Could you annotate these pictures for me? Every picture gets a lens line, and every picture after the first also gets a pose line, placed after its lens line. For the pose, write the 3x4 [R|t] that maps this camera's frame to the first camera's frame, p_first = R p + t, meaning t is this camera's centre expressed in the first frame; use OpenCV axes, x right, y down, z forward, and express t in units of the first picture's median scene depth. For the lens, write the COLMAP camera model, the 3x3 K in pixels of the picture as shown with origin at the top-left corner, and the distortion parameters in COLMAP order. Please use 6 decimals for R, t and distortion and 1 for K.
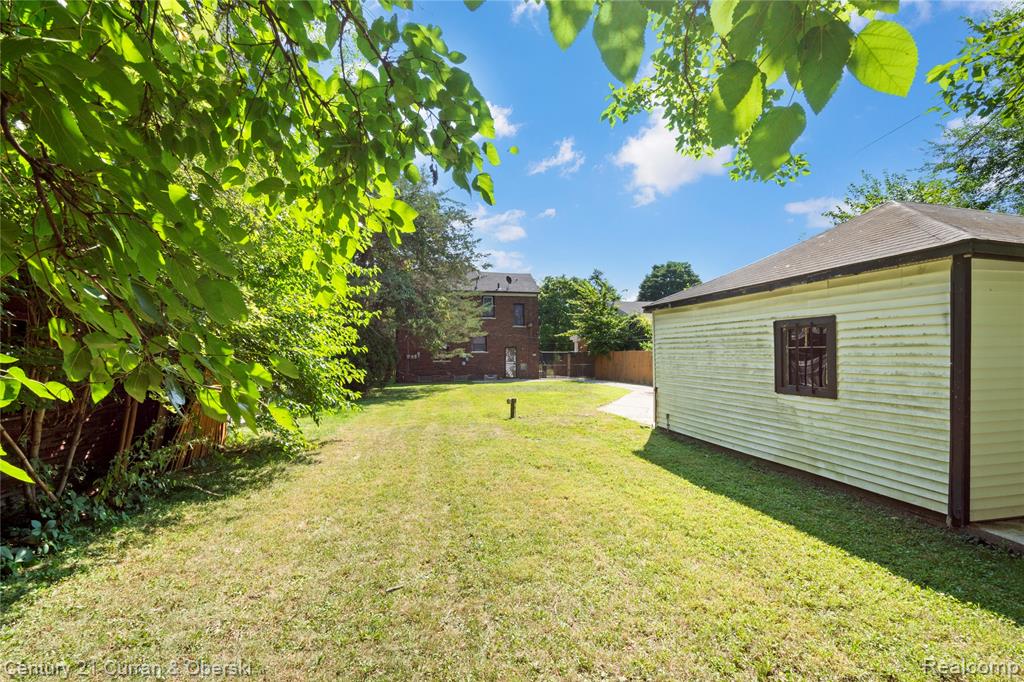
lens RADIAL K [[451.8, 0, 516.8], [0, 451.8, 345.7], [0, 0, 1]] dist [0.000195, -0.000276]
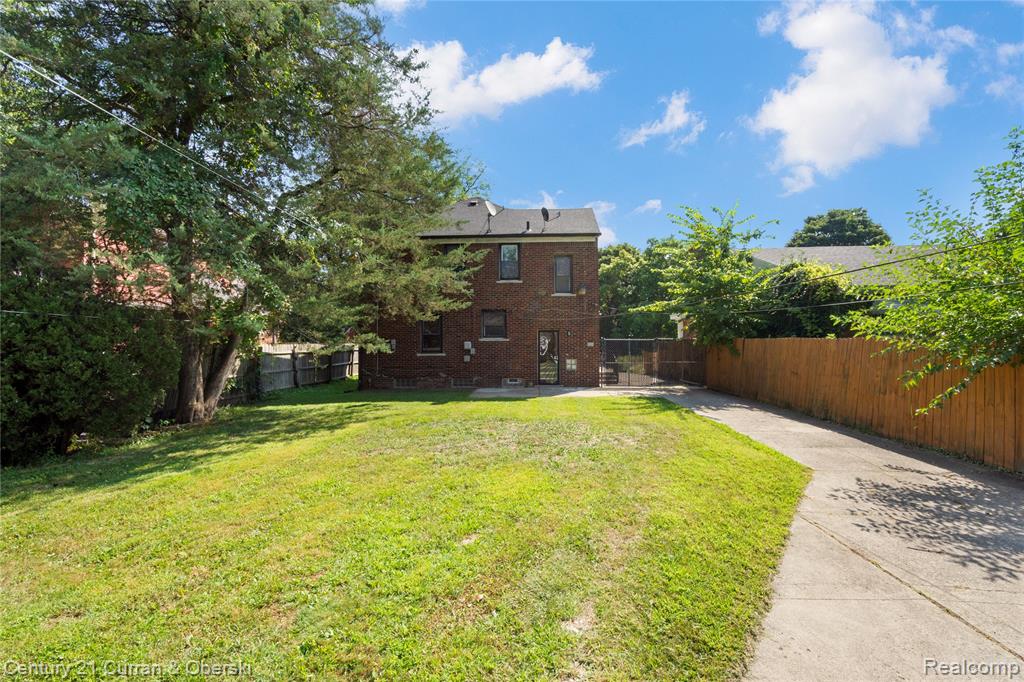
lens RADIAL K [[451.8, 0, 516.8], [0, 451.8, 345.7], [0, 0, 1]] dist [0.000195, -0.000276]
pose [[0.967230, 0.004277, -0.253867, 0.092717], [0.004608, 0.999398, 0.034394, 0.001603], [0.253861, -0.034437, 0.966627, 0.426671]]
